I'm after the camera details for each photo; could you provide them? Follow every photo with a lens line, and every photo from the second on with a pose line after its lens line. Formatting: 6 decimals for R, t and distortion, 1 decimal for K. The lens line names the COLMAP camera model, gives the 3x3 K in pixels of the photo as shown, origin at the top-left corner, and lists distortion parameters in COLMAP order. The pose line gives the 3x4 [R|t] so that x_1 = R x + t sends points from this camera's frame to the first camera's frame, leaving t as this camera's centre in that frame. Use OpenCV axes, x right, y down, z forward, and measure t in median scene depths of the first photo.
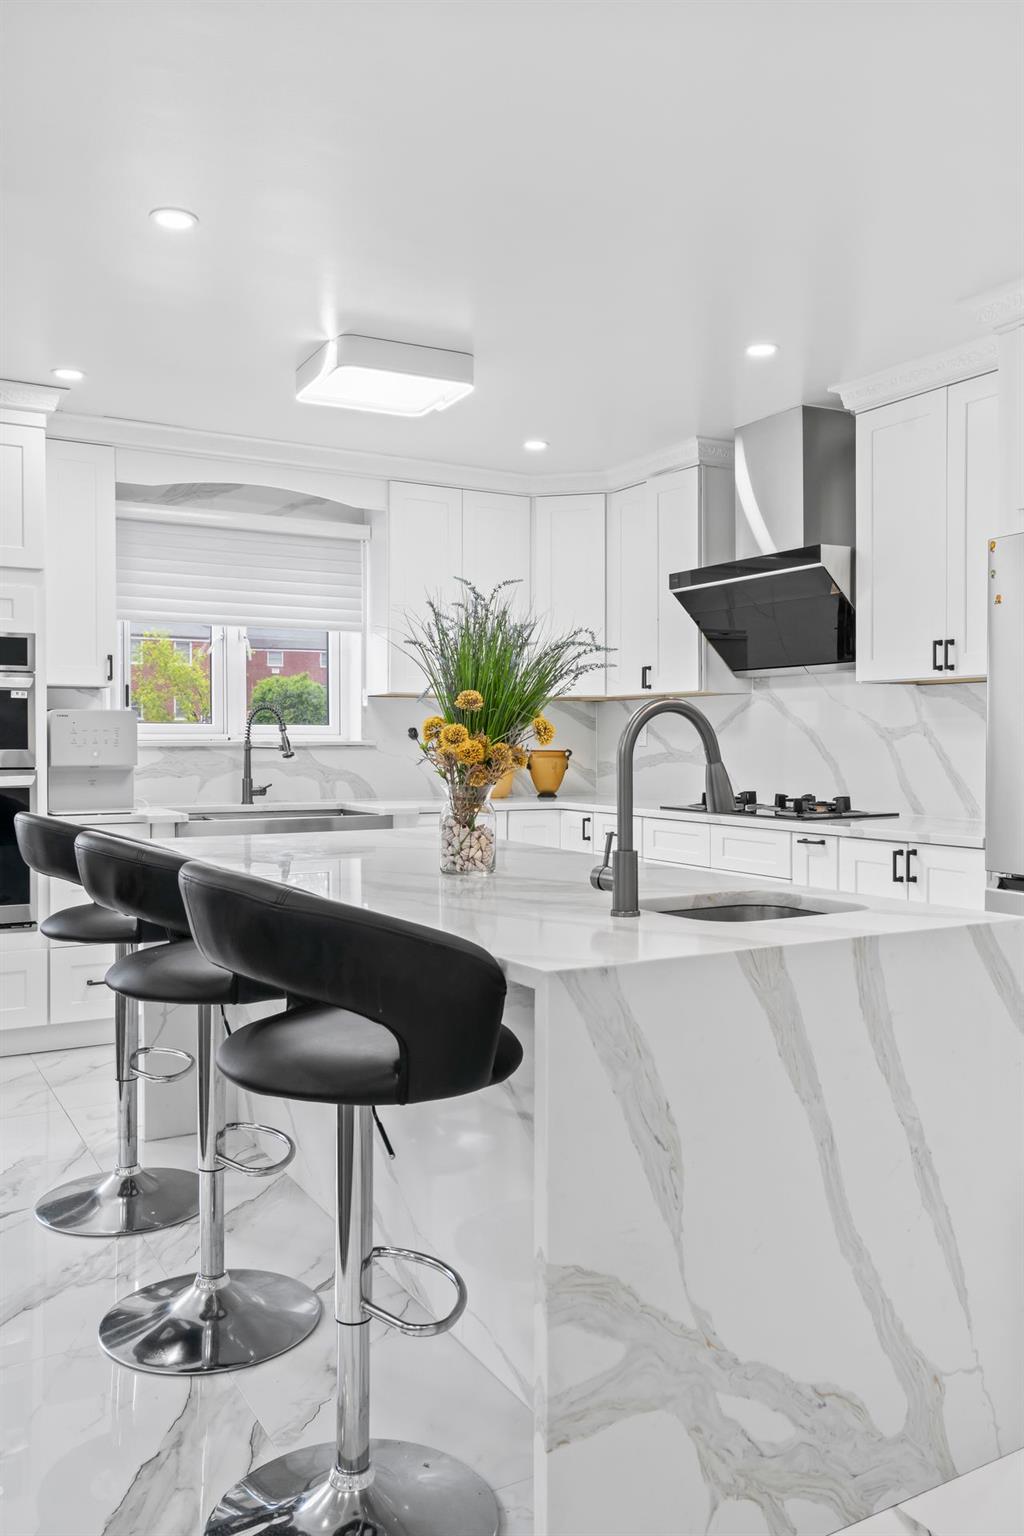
lens RADIAL K [[1190.5, 0, 523.5], [0, 1190.5, 763.3], [0, 0, 1]] dist [0.010217, -0.009488]
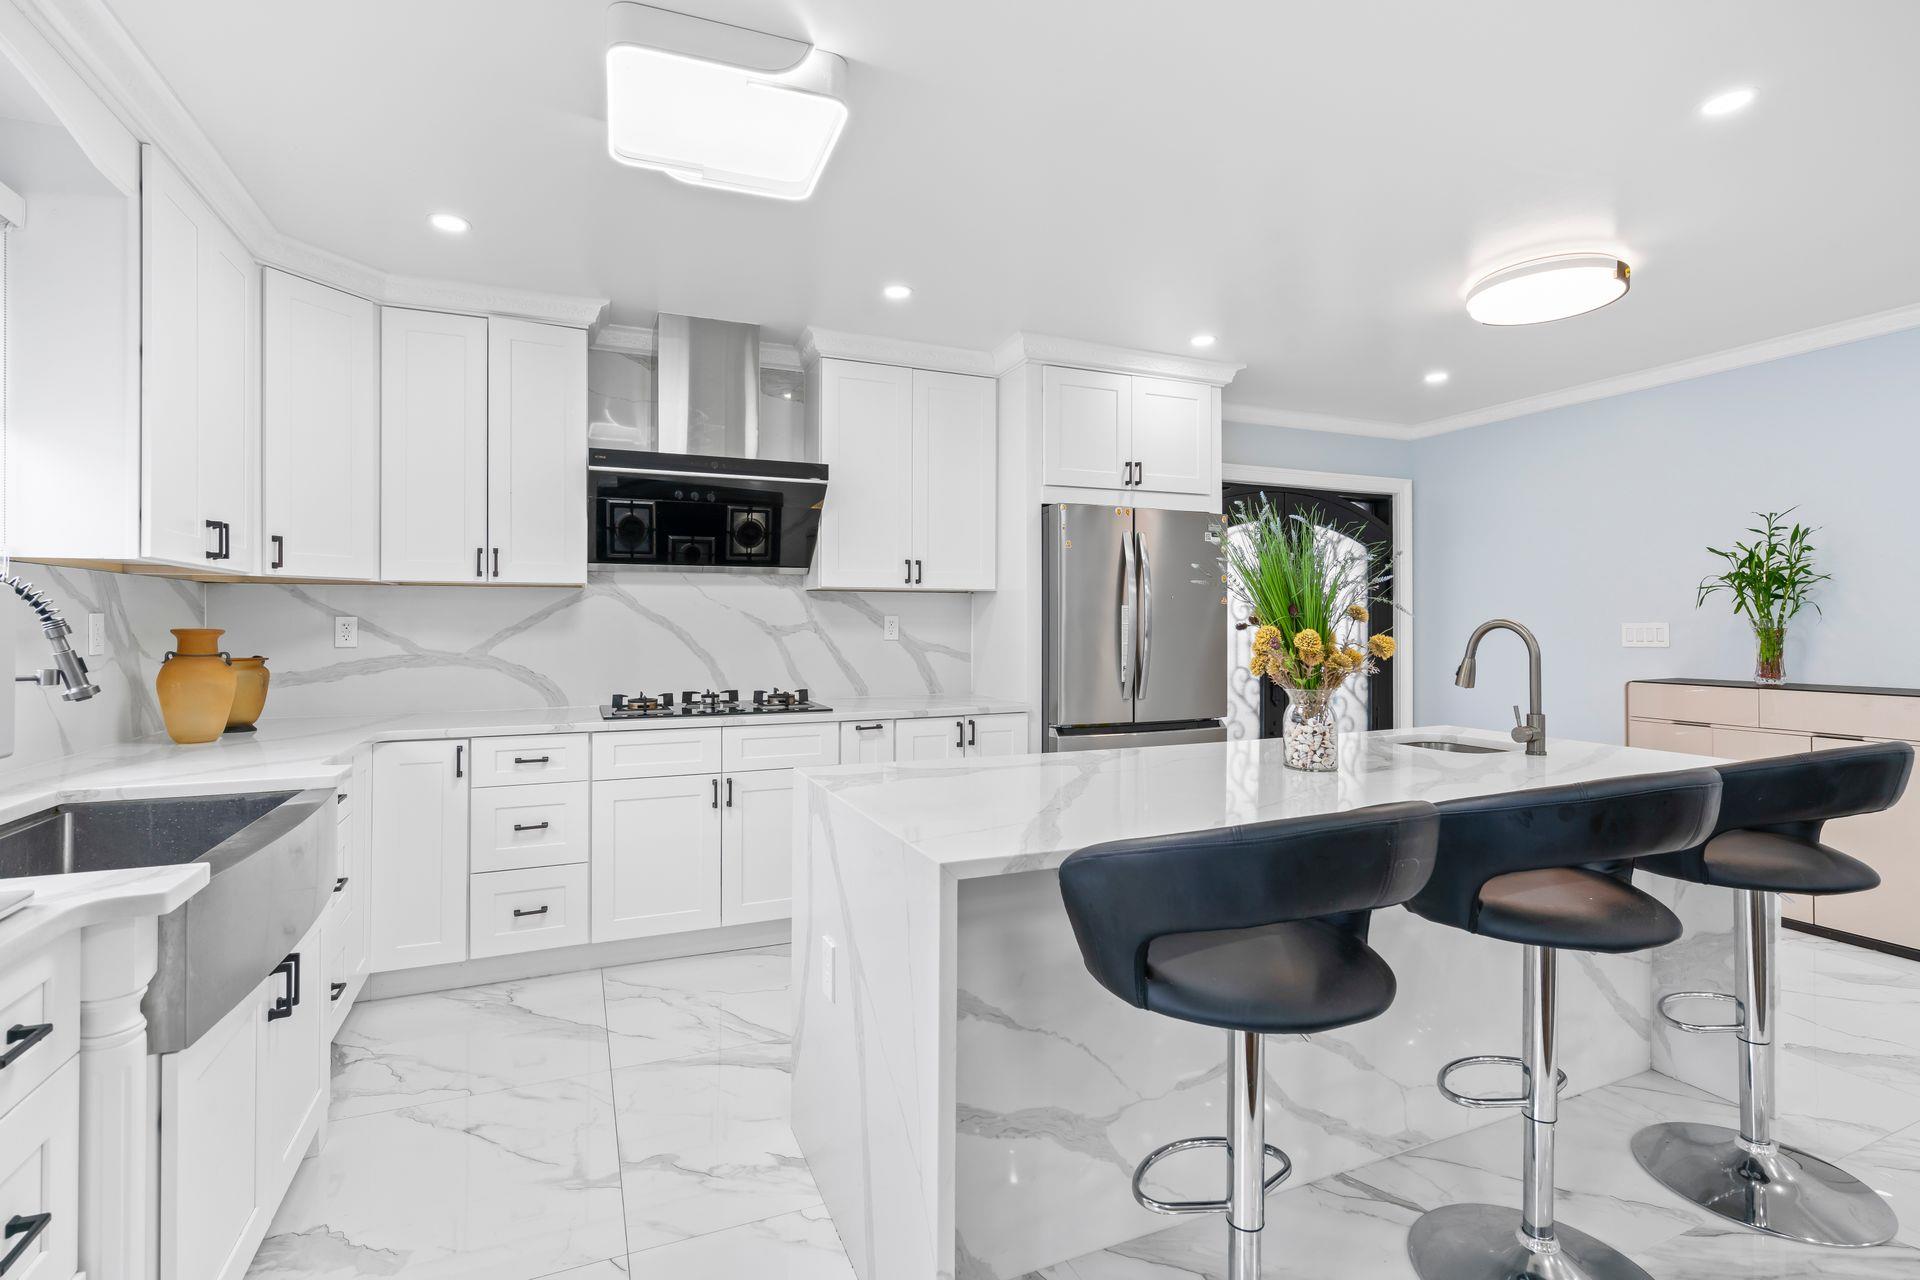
lens RADIAL K [[883.8, 0, 940.4], [0, 883.8, 625.9], [0, 0, 1]] dist [-0.003596, 0.000759]
pose [[0.126837, -0.004702, 0.991912, -0.556845], [0.020471, 0.999788, 0.002122, -0.029823], [-0.991712, 0.020036, 0.126906, 0.776729]]
